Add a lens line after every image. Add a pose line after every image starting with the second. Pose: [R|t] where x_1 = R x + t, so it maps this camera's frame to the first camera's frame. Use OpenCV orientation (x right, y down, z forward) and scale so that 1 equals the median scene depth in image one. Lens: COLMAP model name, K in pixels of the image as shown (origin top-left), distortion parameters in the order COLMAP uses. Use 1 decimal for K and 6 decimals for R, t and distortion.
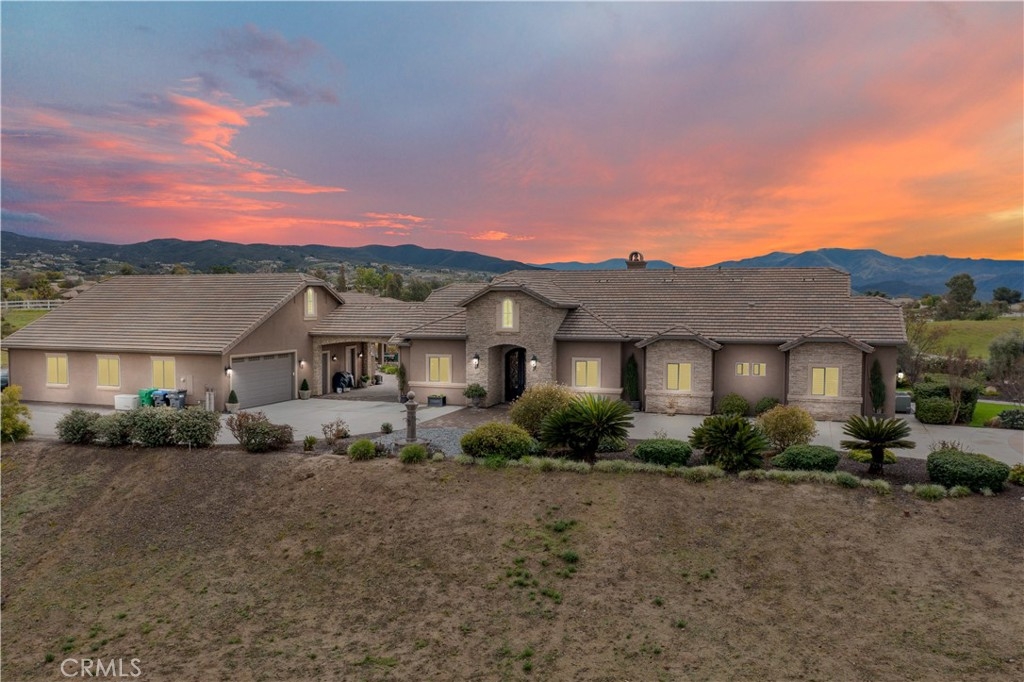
lens RADIAL K [[828.1, 0, 513.0], [0, 828.1, 343.2], [0, 0, 1]] dist [-0.019186, -0.006487]
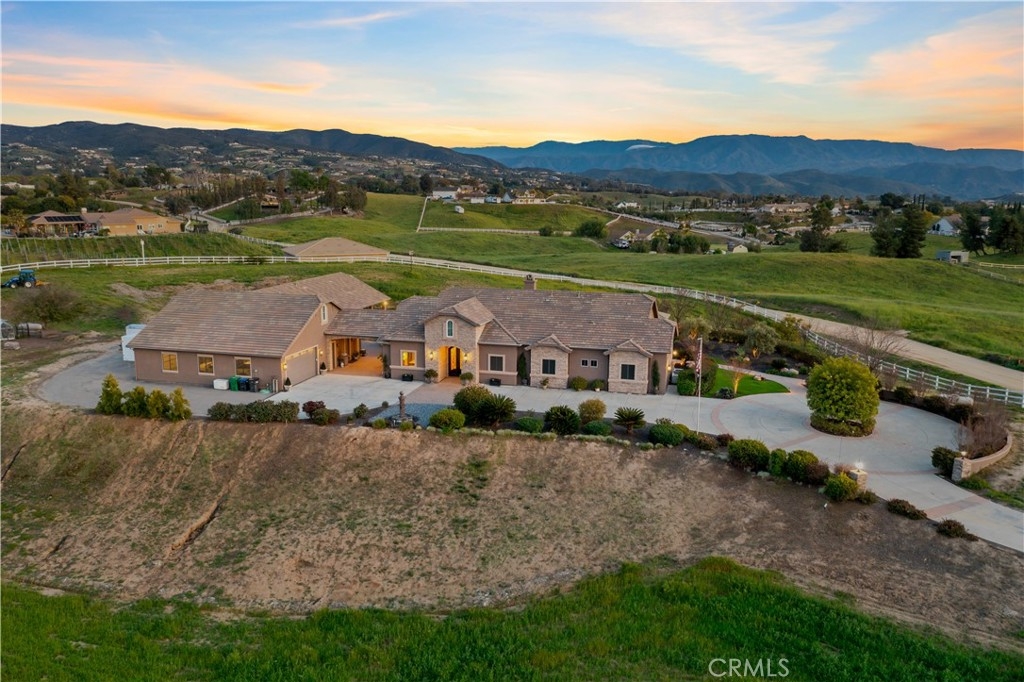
lens RADIAL K [[828.1, 0, 506.0], [0, 828.1, 337.6], [0, 0, 1]] dist [-0.019186, -0.006487]
pose [[0.997141, -0.012540, 0.074521, -0.028958], [0.002287, 0.990692, 0.136103, -0.386398], [-0.075534, -0.135543, 0.987888, -1.058296]]
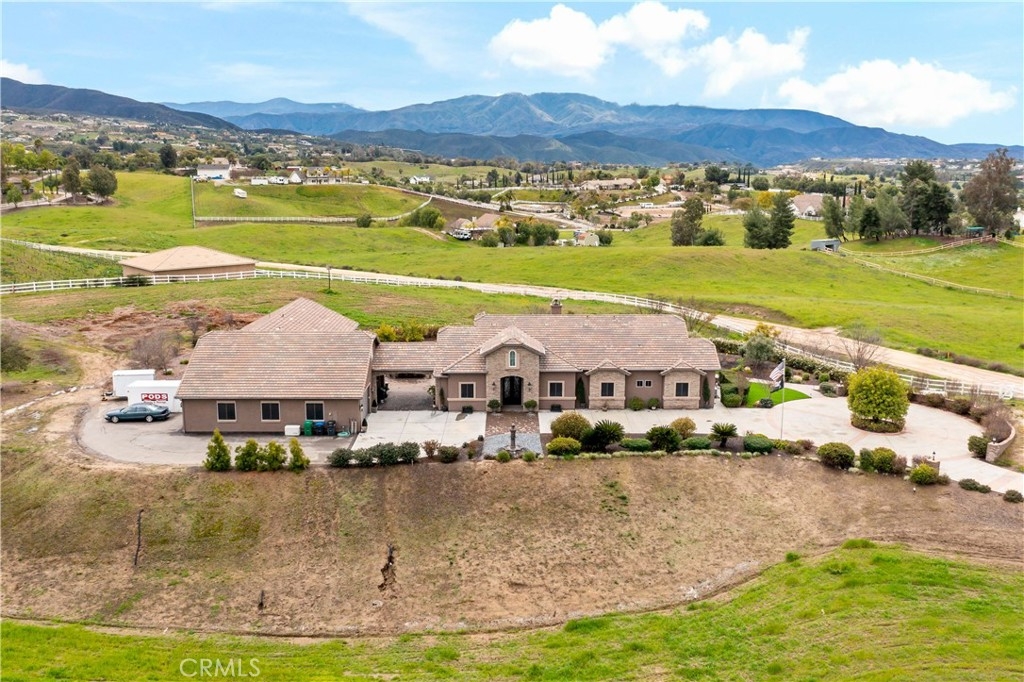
lens RADIAL K [[1019.8, 0, 514.8], [0, 1019.8, 341.6], [0, 0, 1]] dist [-0.034777, 0.000000]
pose [[0.936238, -0.066498, 0.345016, -1.150464], [0.015963, 0.988964, 0.147294, -0.602744], [-0.351003, -0.132395, 0.926967, -1.519267]]
